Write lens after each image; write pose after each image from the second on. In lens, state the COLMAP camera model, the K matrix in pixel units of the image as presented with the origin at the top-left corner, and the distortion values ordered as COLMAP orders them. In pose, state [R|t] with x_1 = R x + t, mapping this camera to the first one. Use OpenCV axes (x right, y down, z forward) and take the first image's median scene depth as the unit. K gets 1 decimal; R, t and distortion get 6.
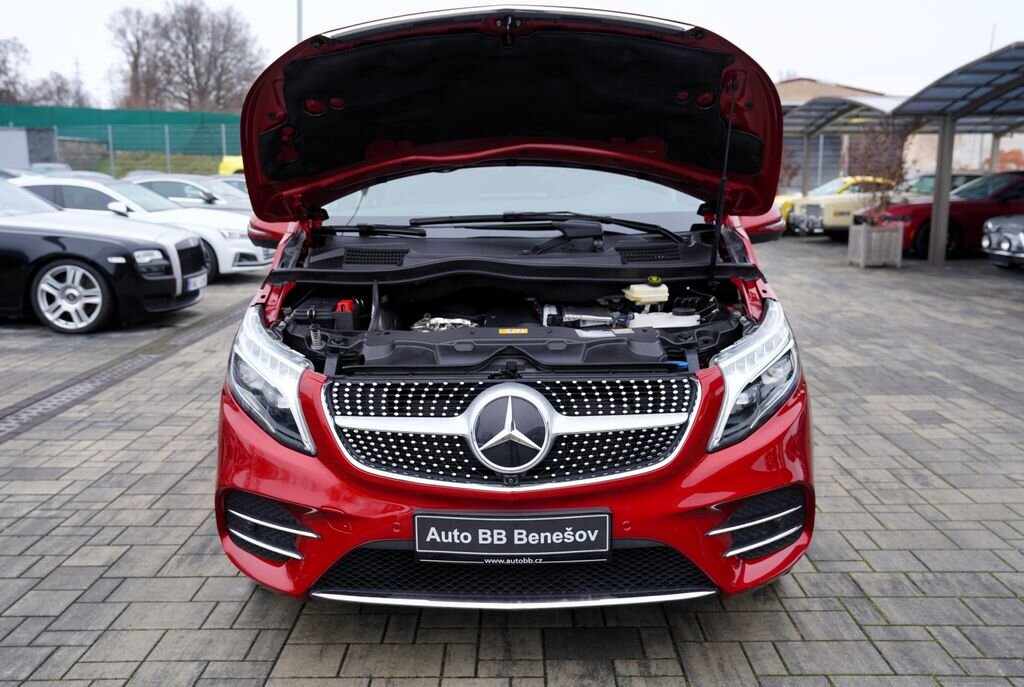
lens RADIAL K [[925.9, 0, 512.0], [0, 925.9, 343.5], [0, 0, 1]] dist [-0.053489, 0.138741]
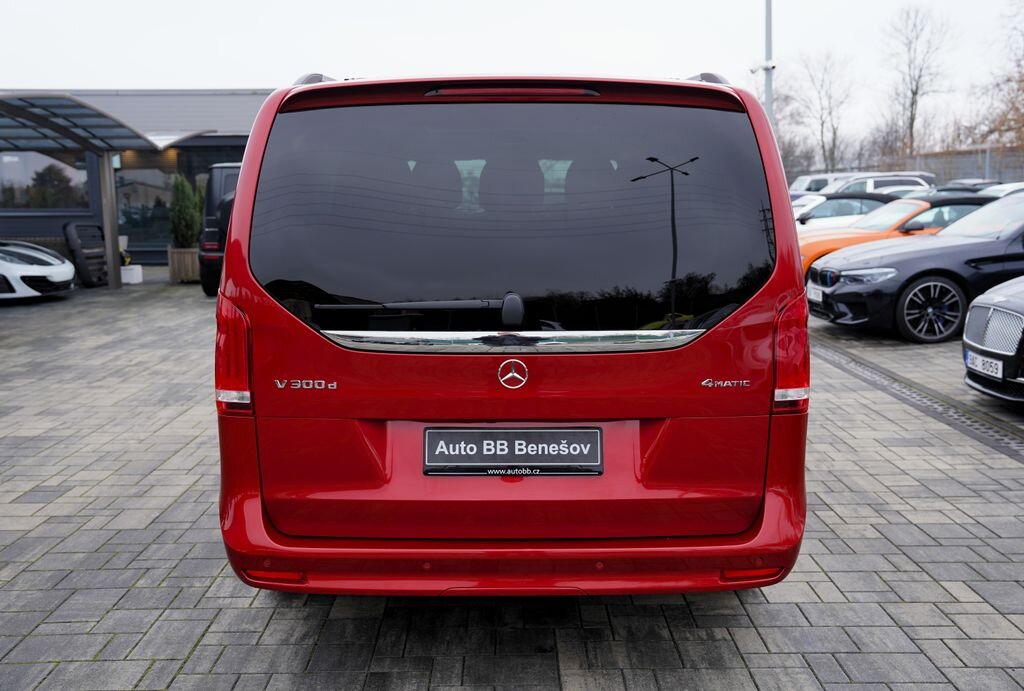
lens RADIAL K [[1012.1, 0, 515.1], [0, 1012.1, 347.4], [0, 0, 1]] dist [-0.048850, 0.187472]
pose [[-0.999694, 0.017853, -0.017101, 0.039681], [0.011389, 0.946541, 0.322382, -0.696466], [0.021943, 0.322089, -0.946455, 3.686606]]
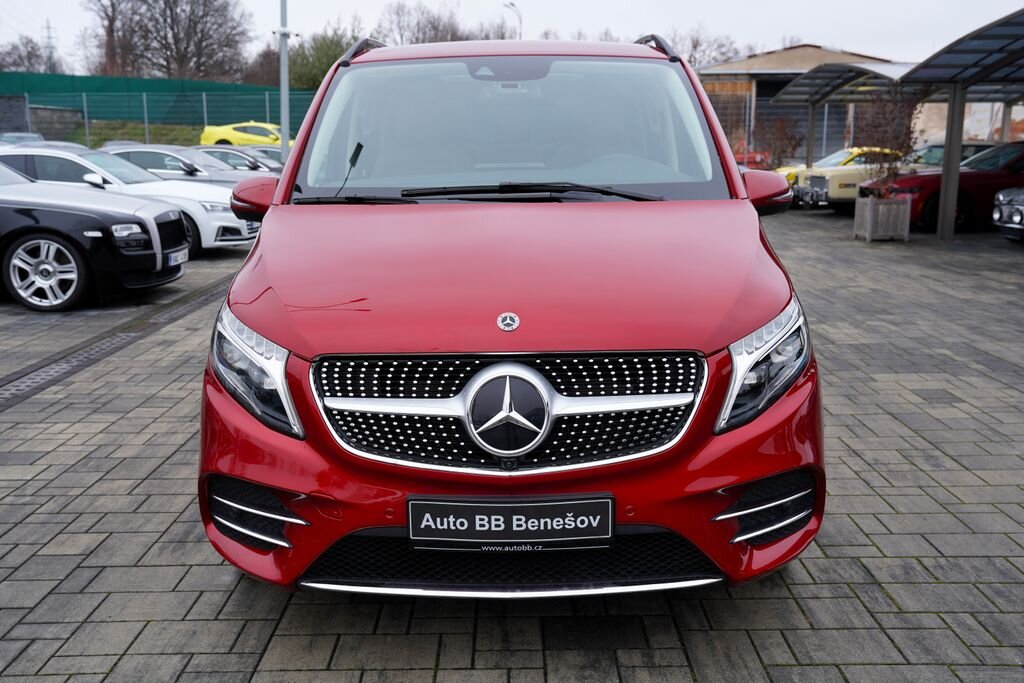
lens RADIAL K [[953.8, 0, 516.5], [0, 953.8, 341.0], [0, 0, 1]] dist [-0.036820, 0.131228]
pose [[0.999933, -0.002168, 0.011363, -0.003871], [0.001923, 0.999768, 0.021471, -0.000131], [-0.011407, -0.021448, 0.999705, 0.016195]]
